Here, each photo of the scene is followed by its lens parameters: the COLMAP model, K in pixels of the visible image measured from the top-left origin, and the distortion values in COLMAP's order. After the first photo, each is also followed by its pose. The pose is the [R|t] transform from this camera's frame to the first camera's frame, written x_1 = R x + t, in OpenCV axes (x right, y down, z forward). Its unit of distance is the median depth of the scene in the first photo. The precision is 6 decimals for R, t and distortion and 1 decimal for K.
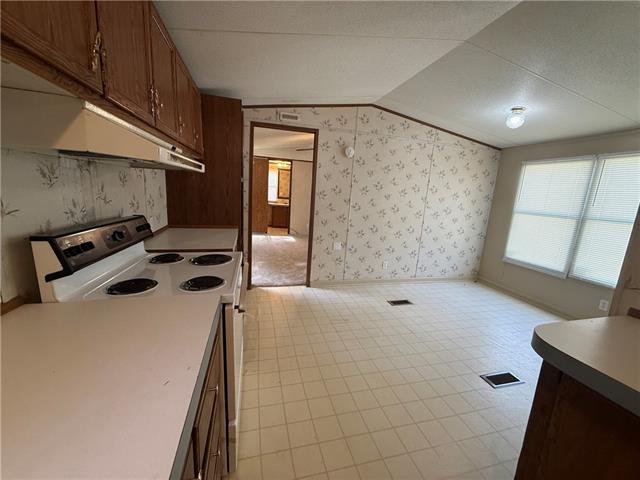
lens RADIAL K [[257.1, 0, 319.4], [0, 257.1, 240.5], [0, 0, 1]] dist [0.004302, 0.000157]
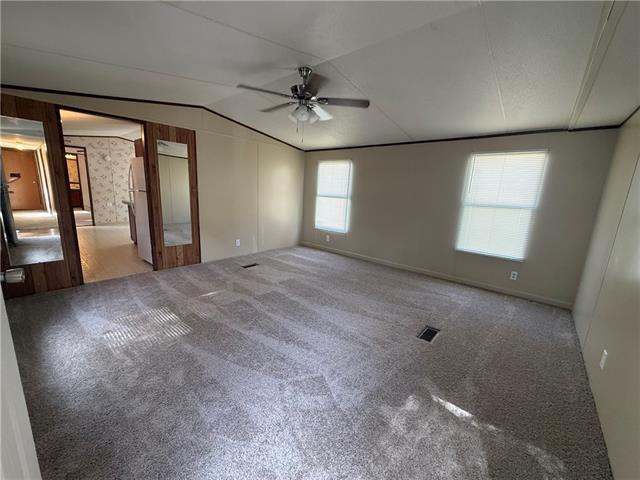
lens RADIAL K [[257.1, 0, 319.9], [0, 257.1, 238.7], [0, 0, 1]] dist [0.004302, 0.000157]
pose [[0.827689, -0.125608, 0.546949, 0.293990], [0.104625, 0.992080, 0.069507, 0.317743], [-0.551348, -0.000306, 0.834275, -1.593910]]
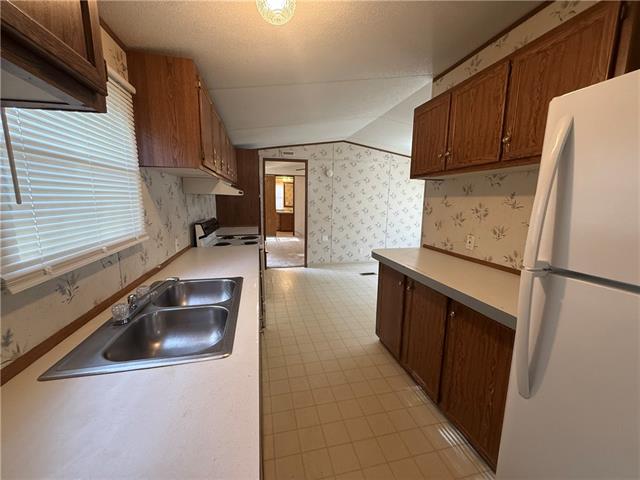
lens RADIAL K [[257.1, 0, 319.2], [0, 257.1, 241.0], [0, 0, 1]] dist [0.004302, 0.000157]
pose [[0.998534, -0.040666, -0.035731, 0.086014], [0.039728, 0.998857, -0.026576, 0.073725], [0.036771, 0.025118, 0.999008, -0.425951]]
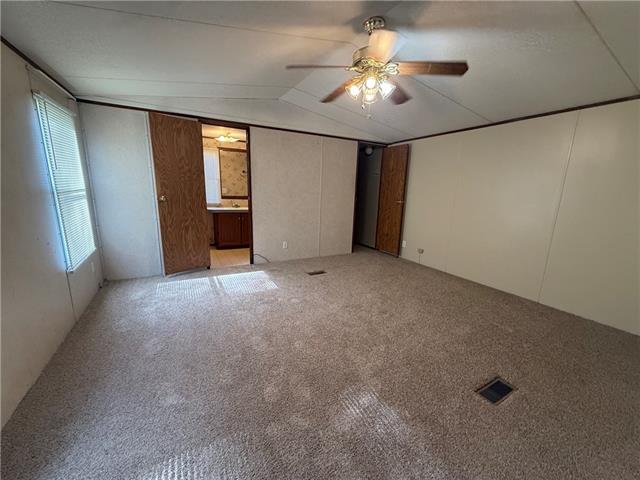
lens RADIAL K [[257.1, 0, 320.0], [0, 257.1, 236.3], [0, 0, 1]] dist [0.004302, 0.000157]
pose [[0.970998, -0.085394, 0.223316, -0.201767], [0.085896, 0.996276, 0.007482, -0.151591], [-0.223123, 0.011917, 0.974717, 0.907655]]
